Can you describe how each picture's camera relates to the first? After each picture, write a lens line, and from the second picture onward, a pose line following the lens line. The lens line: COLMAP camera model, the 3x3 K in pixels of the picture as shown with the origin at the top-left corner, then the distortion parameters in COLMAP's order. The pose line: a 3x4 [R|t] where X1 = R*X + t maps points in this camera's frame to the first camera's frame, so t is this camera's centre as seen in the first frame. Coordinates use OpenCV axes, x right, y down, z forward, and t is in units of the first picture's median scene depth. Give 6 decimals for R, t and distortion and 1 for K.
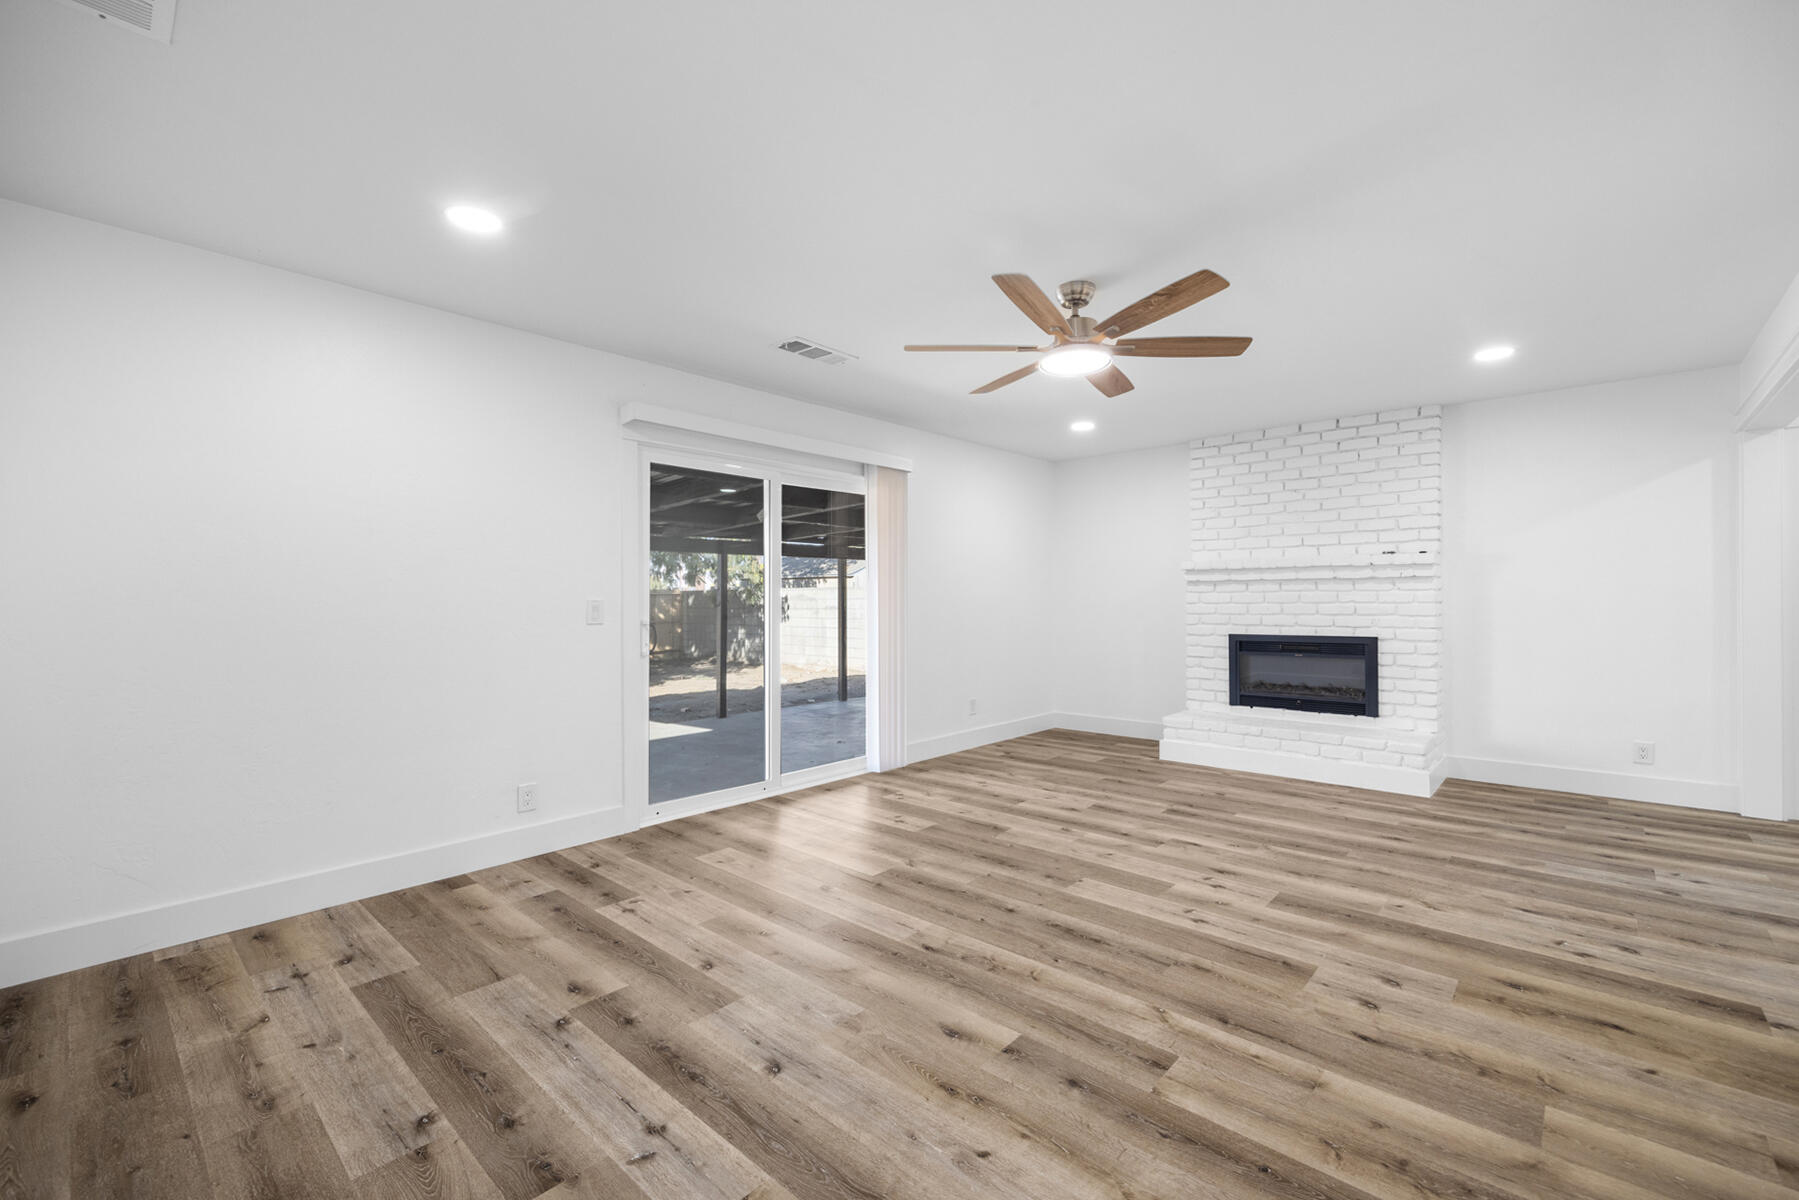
lens RADIAL K [[737.9, 0, 909.6], [0, 737.9, 593.6], [0, 0, 1]] dist [0.006926, 0.000104]
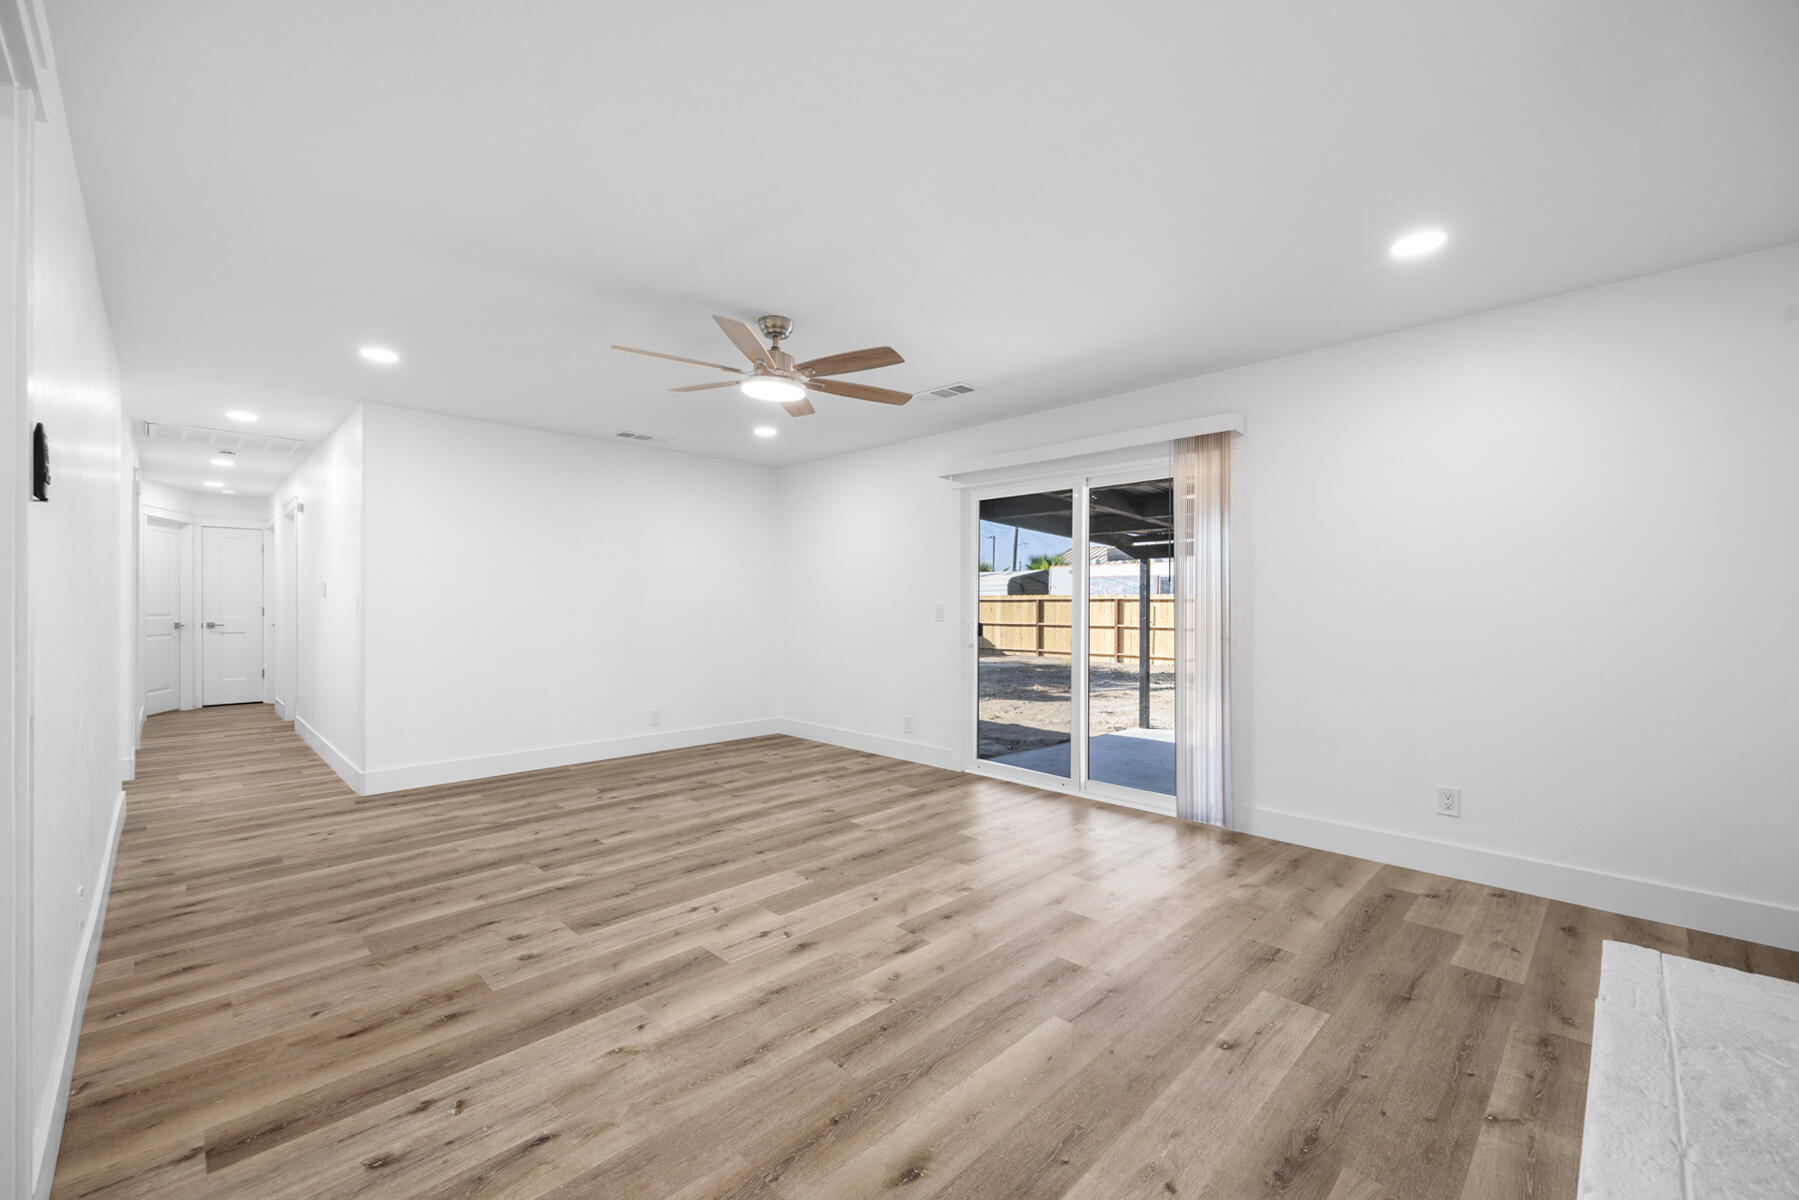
lens RADIAL K [[750.0, 0, 899.5], [0, 750.0, 600.0], [0, 0, 1]] dist [-0.002144, -0.000259]
pose [[-0.054832, -0.001345, -0.998495, 1.576968], [0.004638, 0.999988, -0.001602, 0.003283], [0.998485, -0.004719, -0.054825, 1.476037]]
